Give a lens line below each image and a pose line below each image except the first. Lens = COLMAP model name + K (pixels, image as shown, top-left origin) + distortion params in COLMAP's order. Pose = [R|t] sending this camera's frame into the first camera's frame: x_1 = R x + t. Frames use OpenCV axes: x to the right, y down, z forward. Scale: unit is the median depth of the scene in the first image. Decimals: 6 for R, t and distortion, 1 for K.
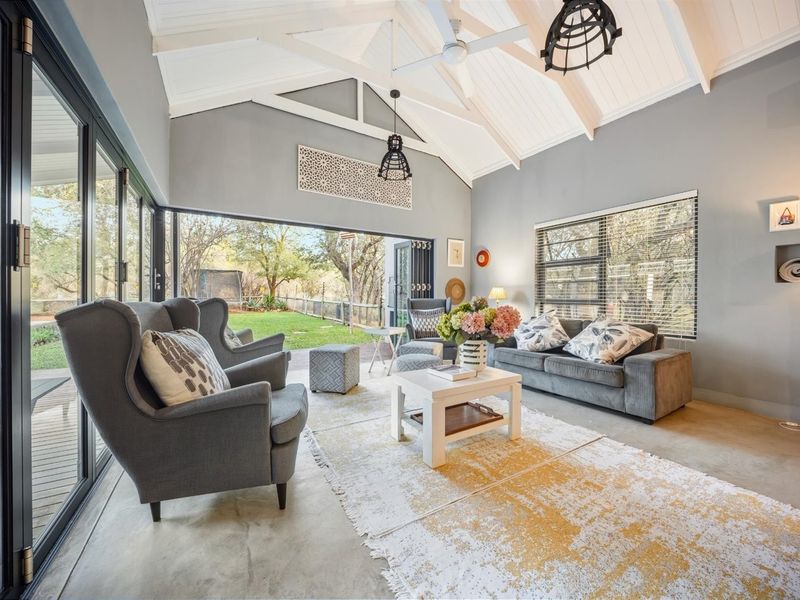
lens RADIAL K [[314.2, 0, 399.6], [0, 314.2, 298.9], [0, 0, 1]] dist [-0.006627, -0.001599]
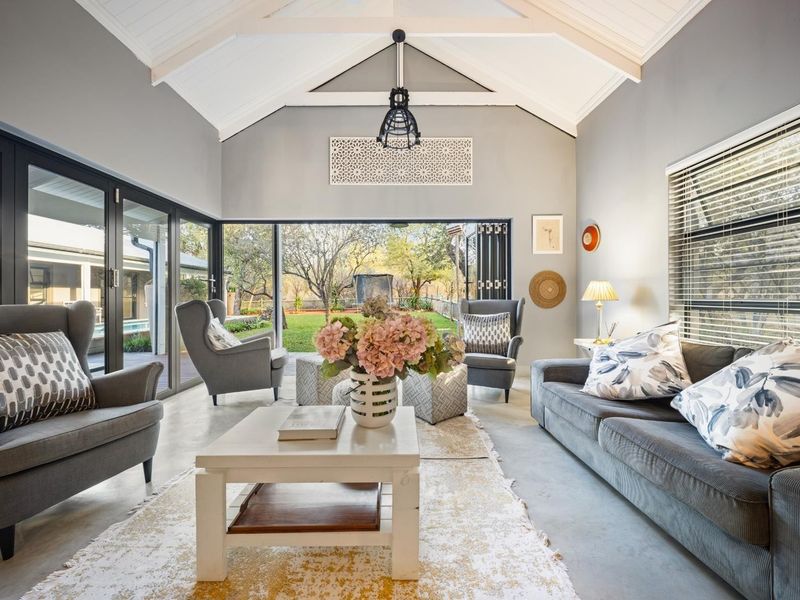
lens RADIAL K [[314.2, 0, 399.1], [0, 314.2, 297.5], [0, 0, 1]] dist [-0.006627, -0.001599]
pose [[0.857826, -0.006547, -0.513898, 0.335016], [0.003697, 0.999972, -0.006569, -0.002764], [0.513927, 0.003735, 0.857826, 0.300755]]
